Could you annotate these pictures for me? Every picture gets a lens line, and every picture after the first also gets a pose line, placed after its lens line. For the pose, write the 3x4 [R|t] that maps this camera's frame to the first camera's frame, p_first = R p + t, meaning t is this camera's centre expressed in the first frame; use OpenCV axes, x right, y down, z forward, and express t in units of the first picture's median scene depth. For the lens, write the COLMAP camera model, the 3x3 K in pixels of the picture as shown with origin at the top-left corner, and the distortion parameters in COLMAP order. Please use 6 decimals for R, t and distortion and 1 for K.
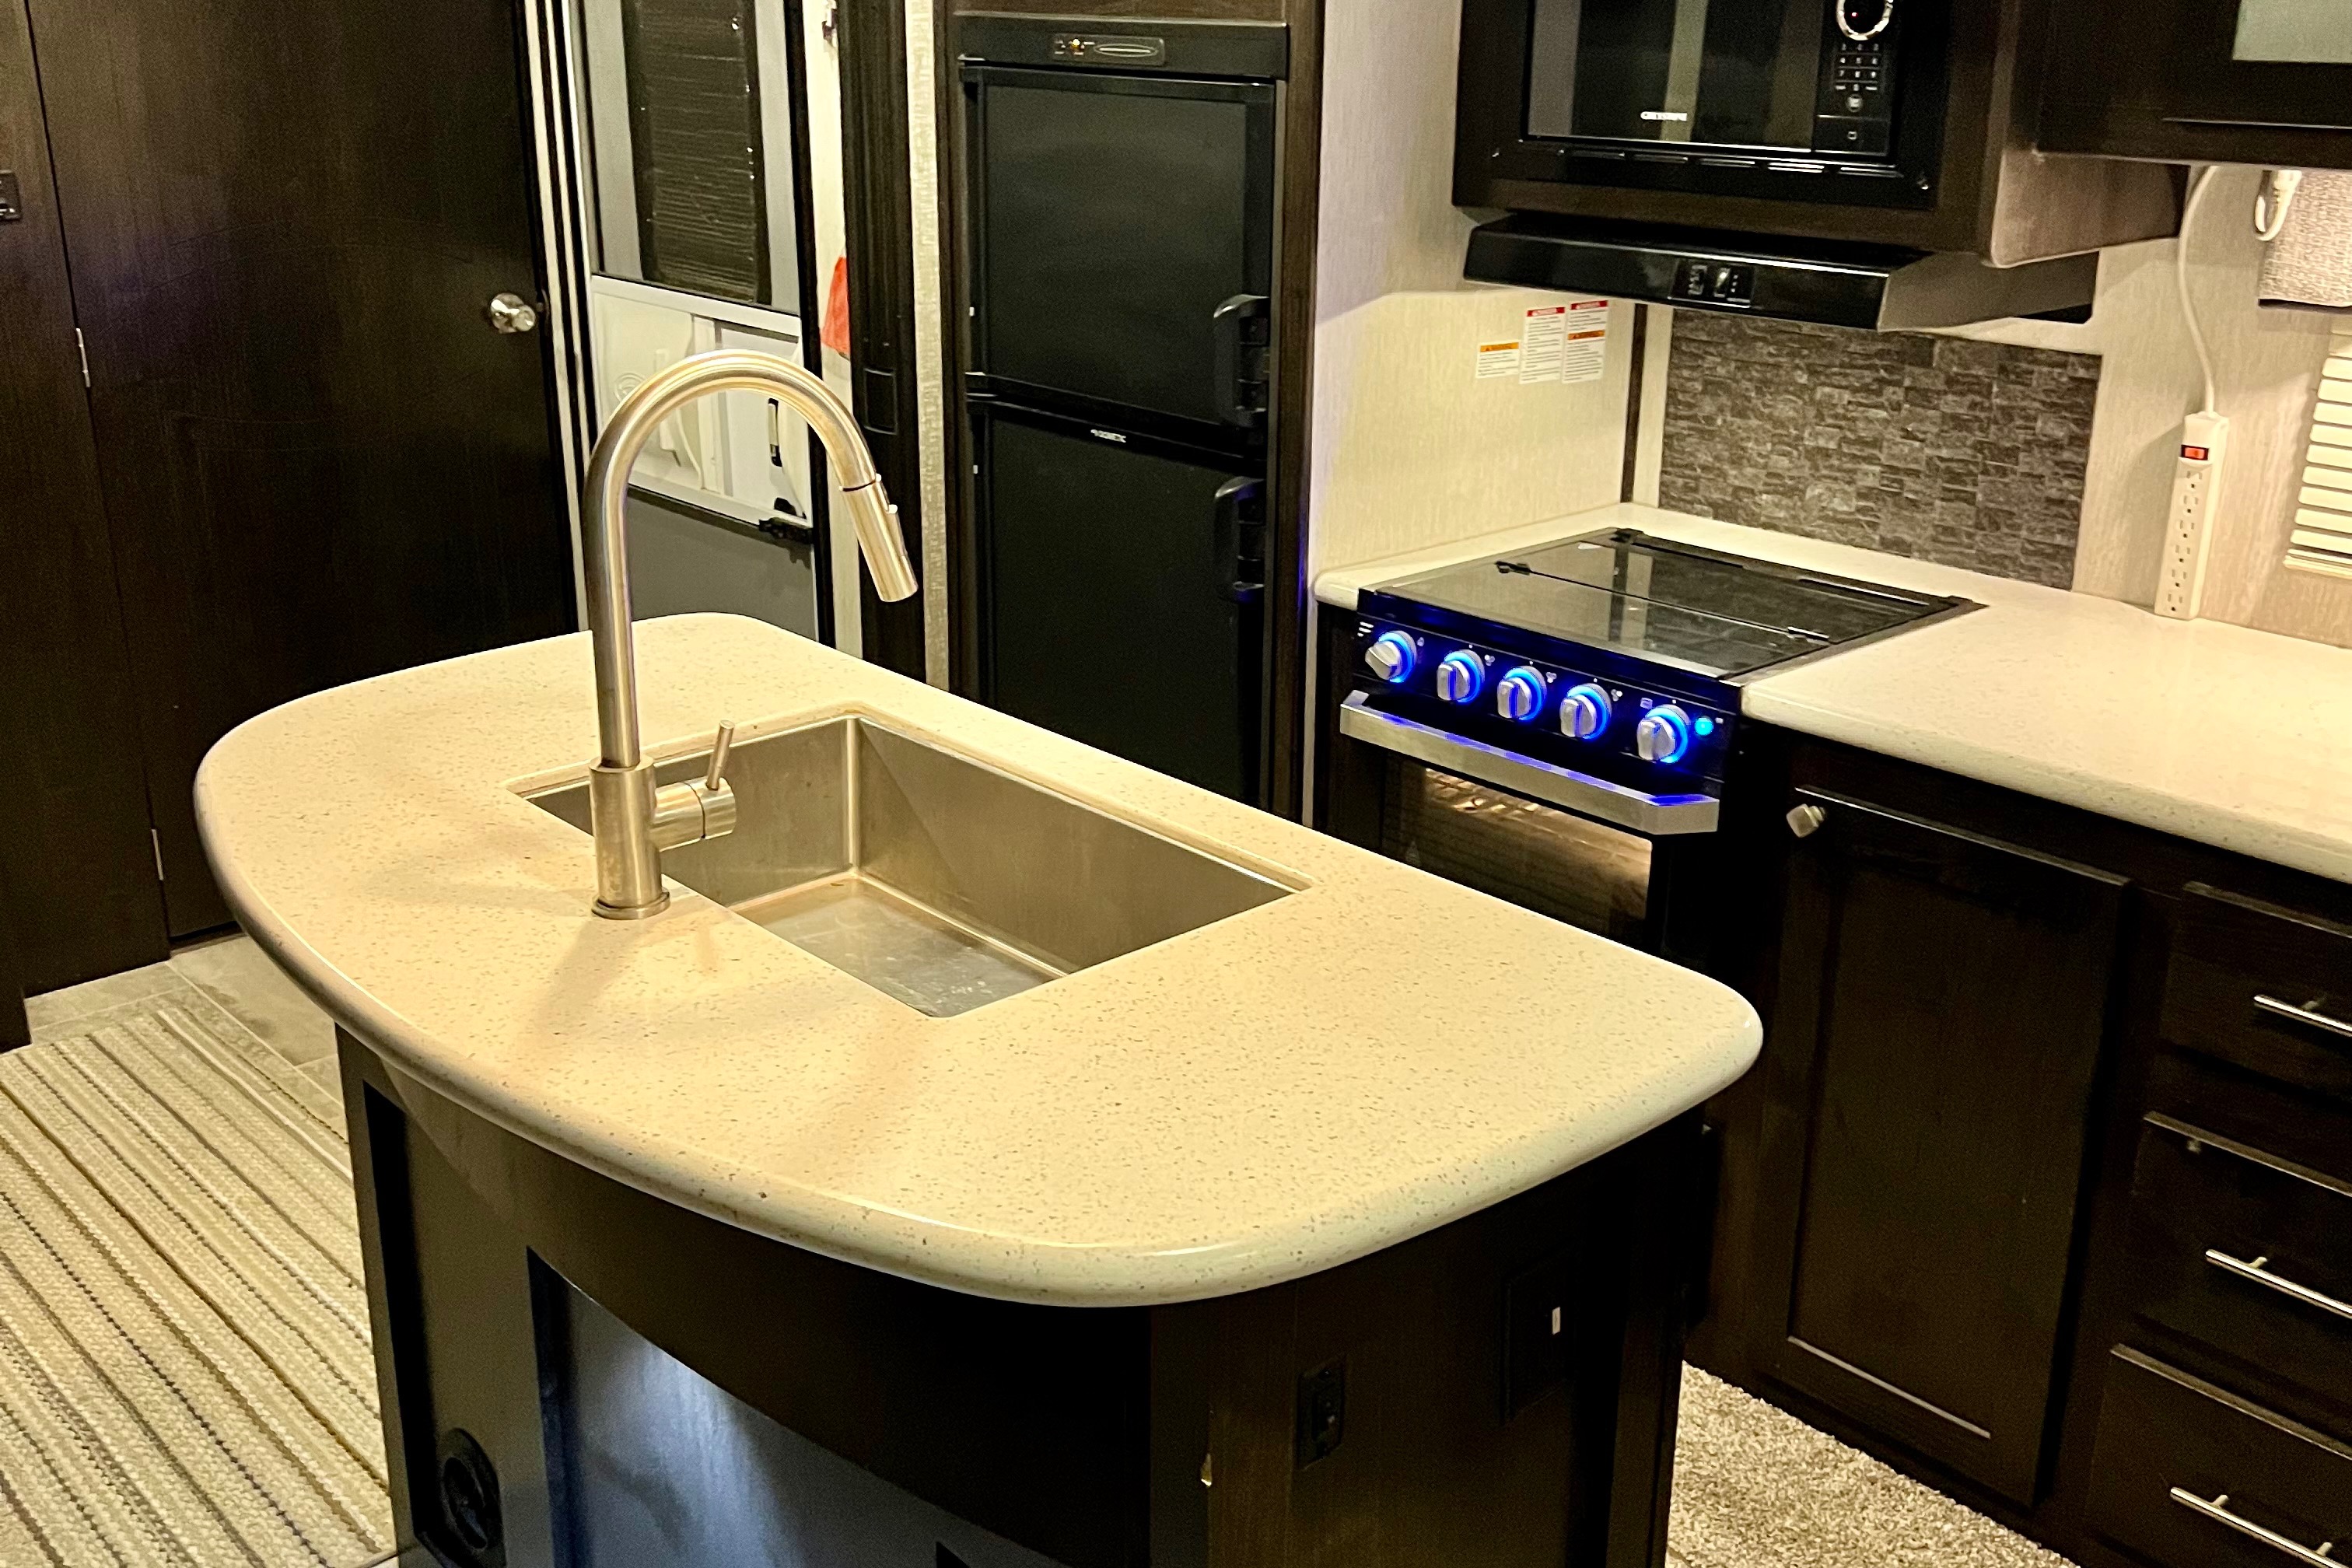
lens RADIAL K [[2355.0, 0, 1166.6], [0, 2355.0, 785.3], [0, 0, 1]] dist [0.052910, 0.000000]
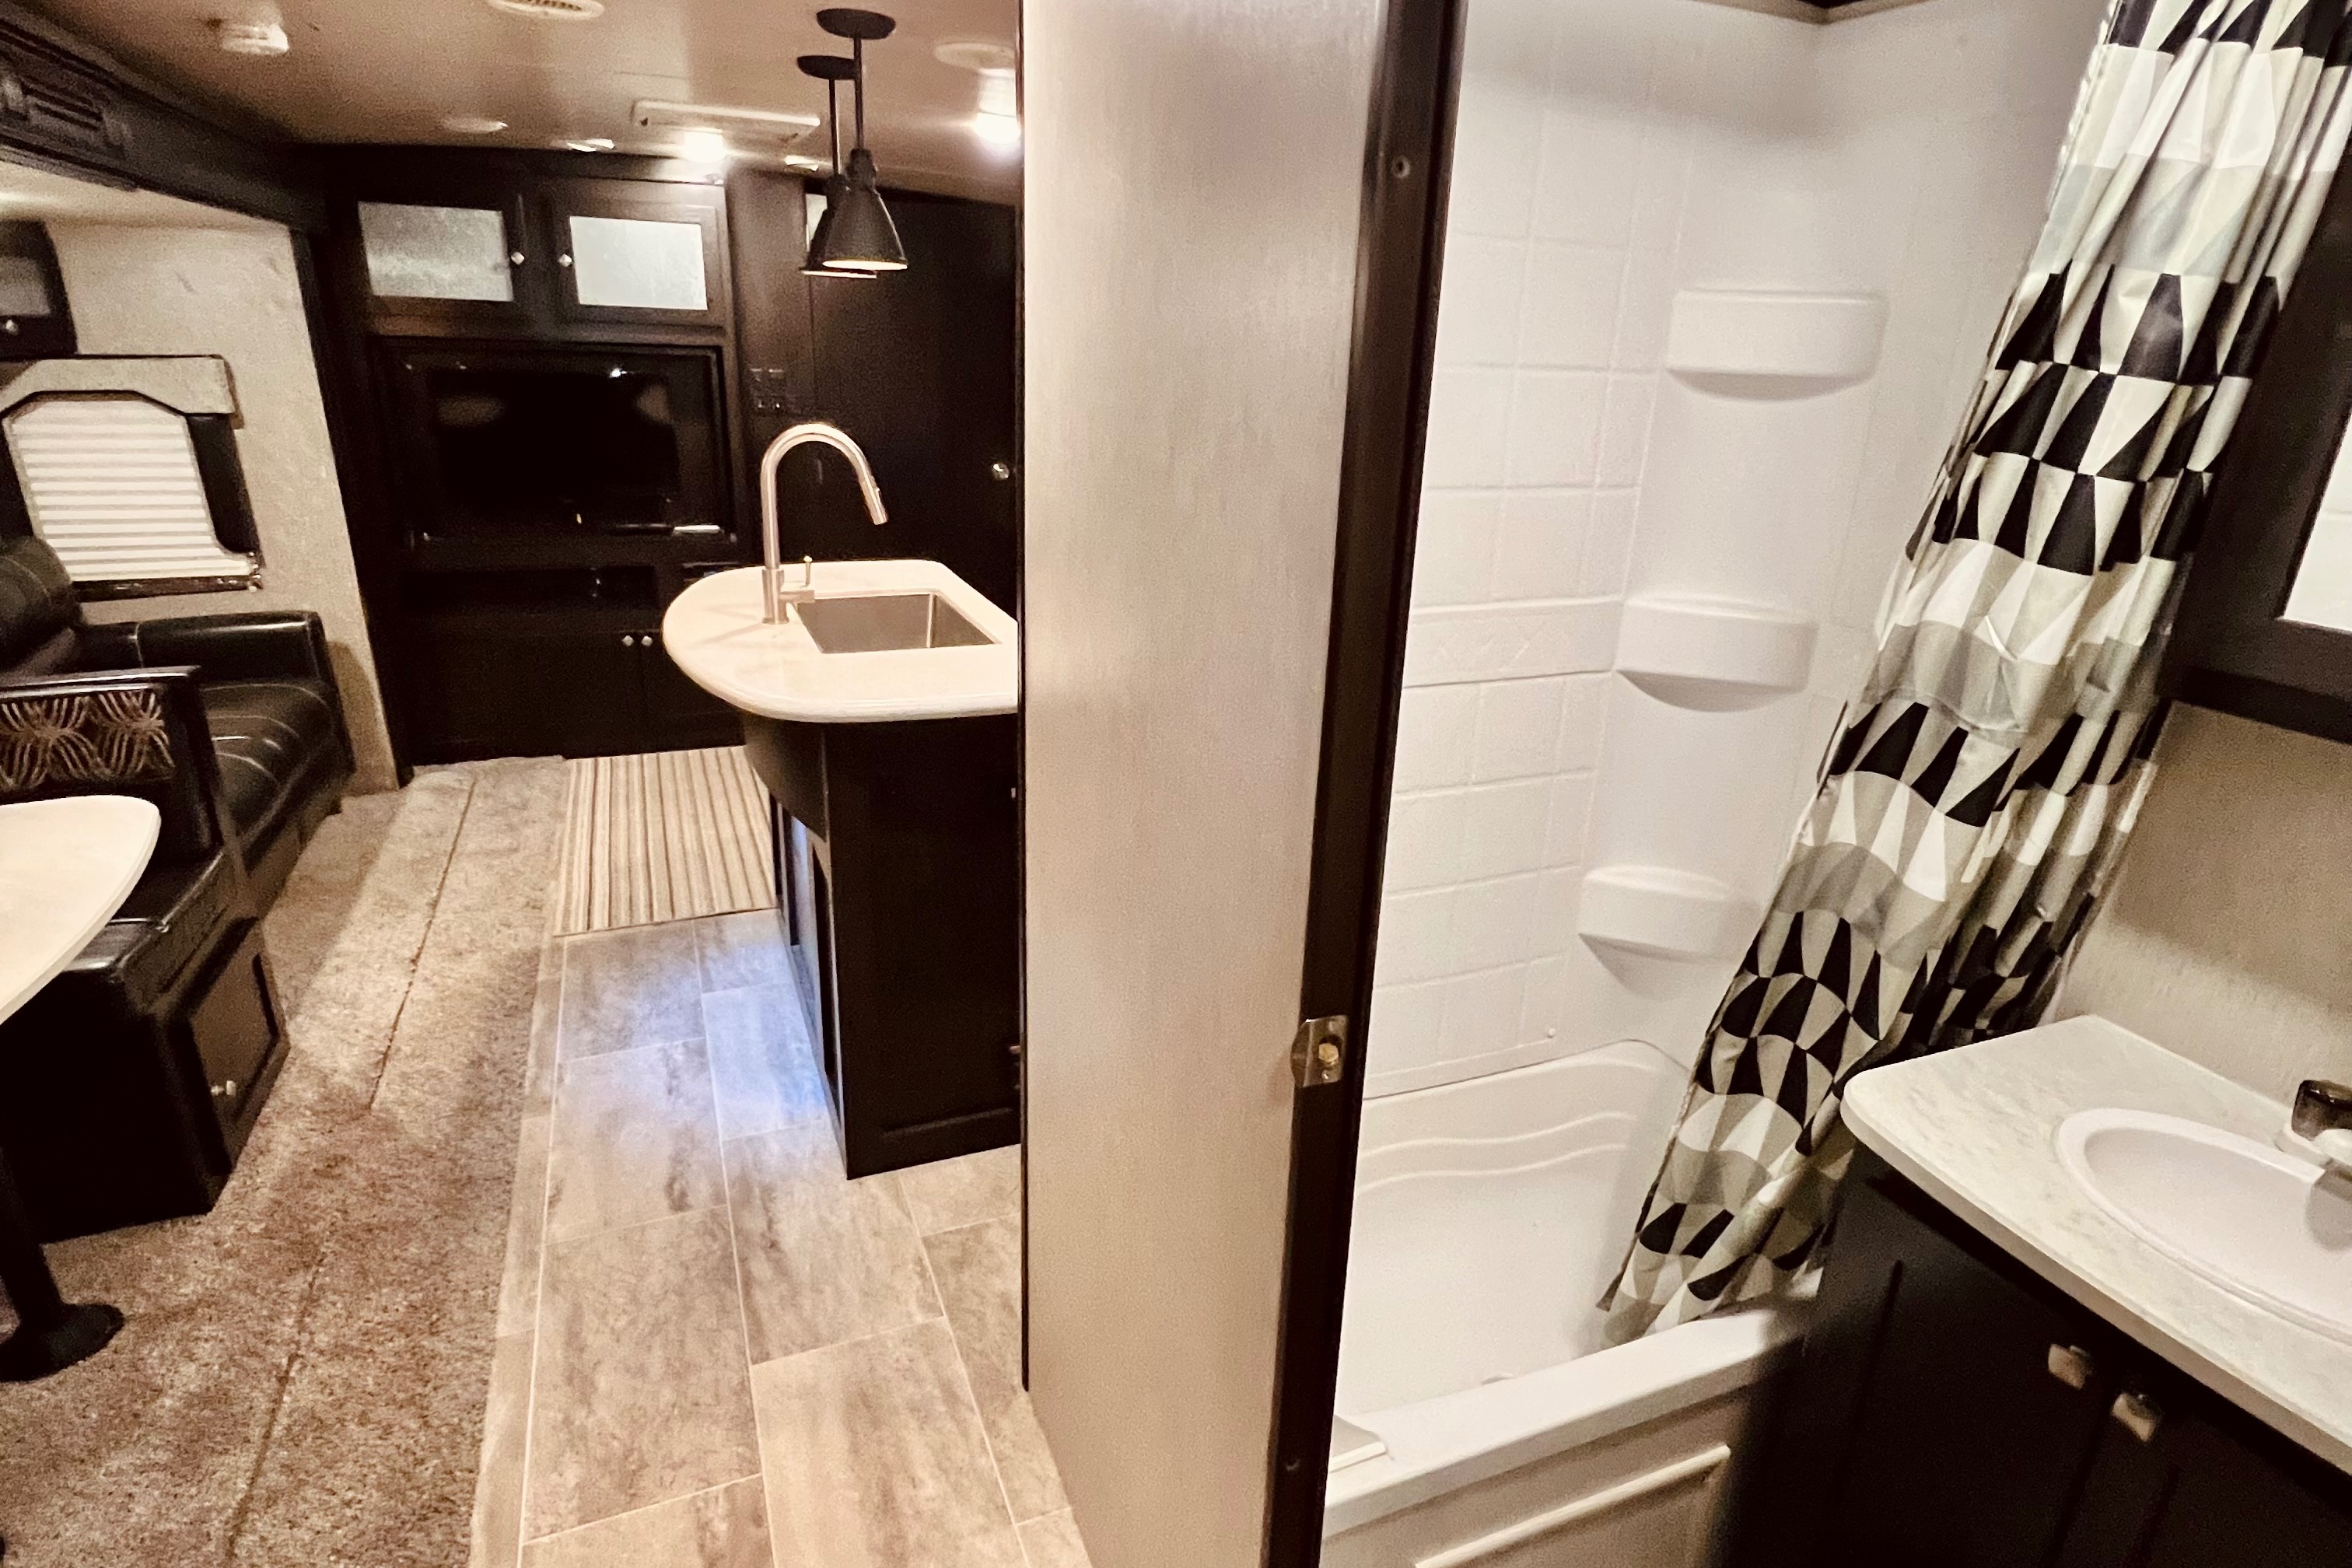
lens RADIAL K [[1257.8, 0, 1179.6], [0, 1257.8, 782.7], [0, 0, 1]] dist [-0.010124, 0.004247]
pose [[0.944973, 0.141136, -0.295140, 0.473168], [-0.144200, 0.989482, 0.011473, 0.103118], [0.293655, 0.031718, 0.955385, -0.198358]]
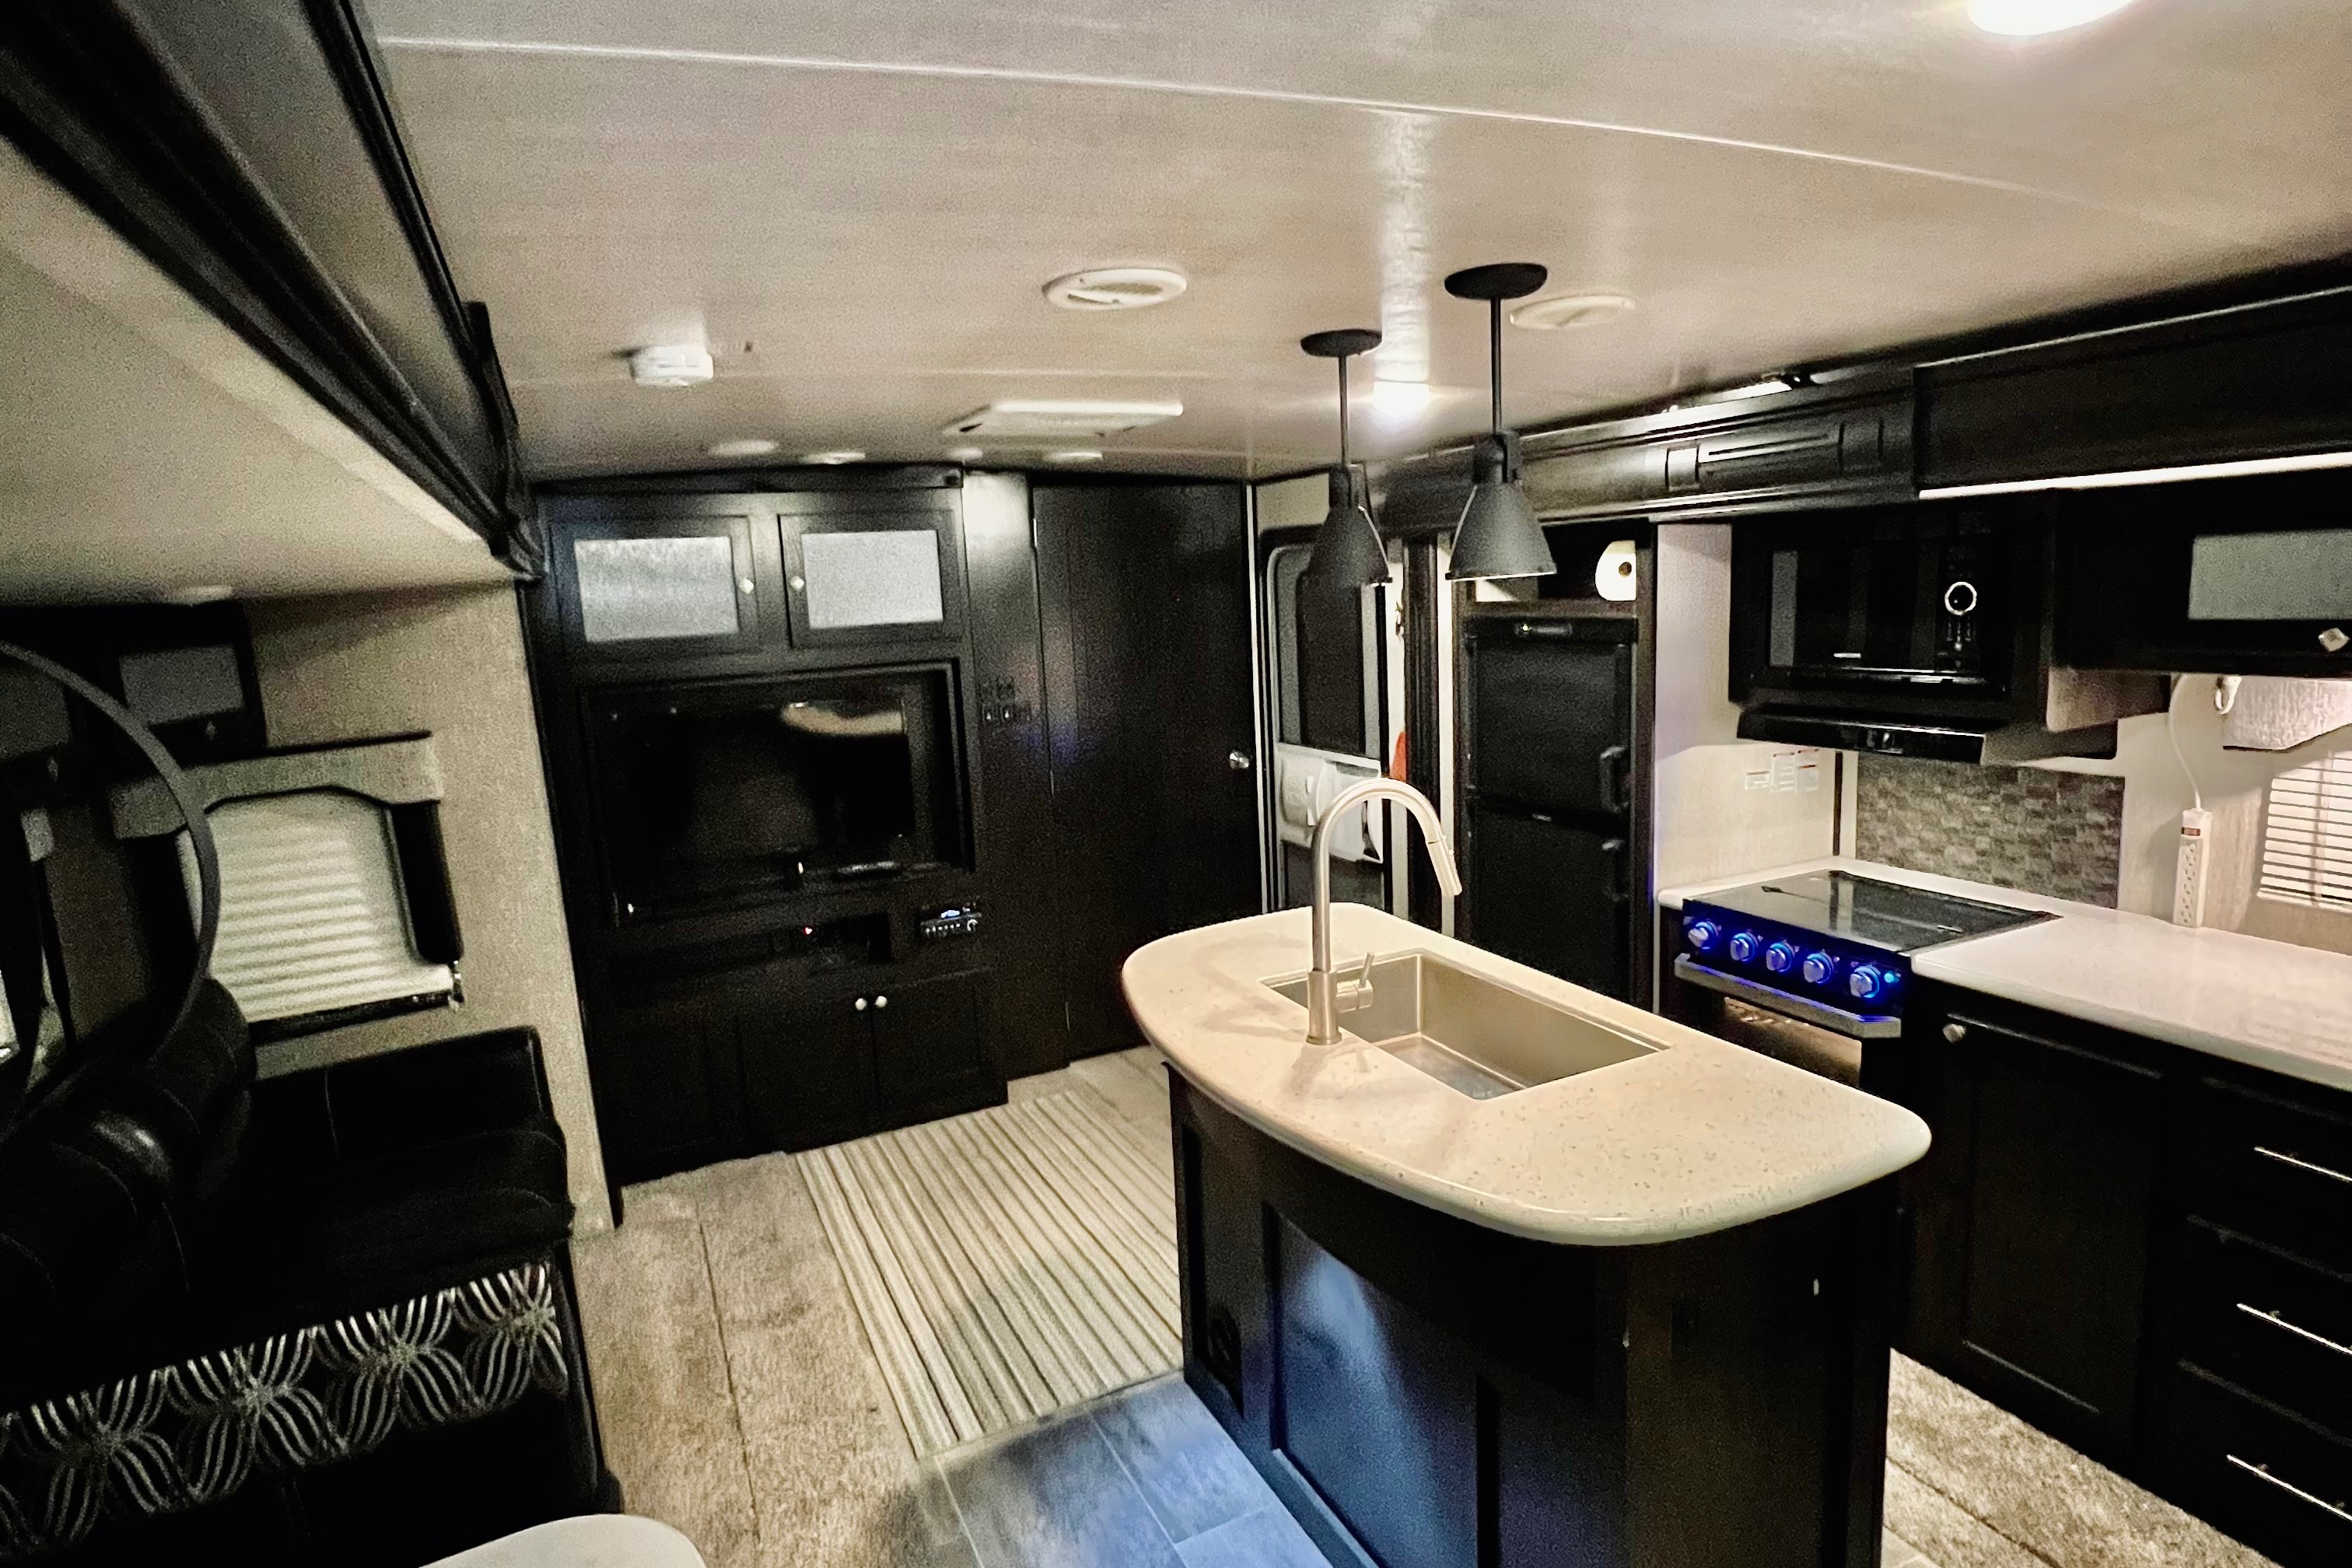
lens RADIAL K [[1257.8, 0, 1181.0], [0, 1257.8, 773.2], [0, 0, 1]] dist [-0.010124, 0.004247]
pose [[0.958801, -0.006854, -0.283997, -0.019772], [-0.045018, 0.983410, -0.175720, 0.013884], [0.280490, 0.181265, 0.942586, -0.090231]]
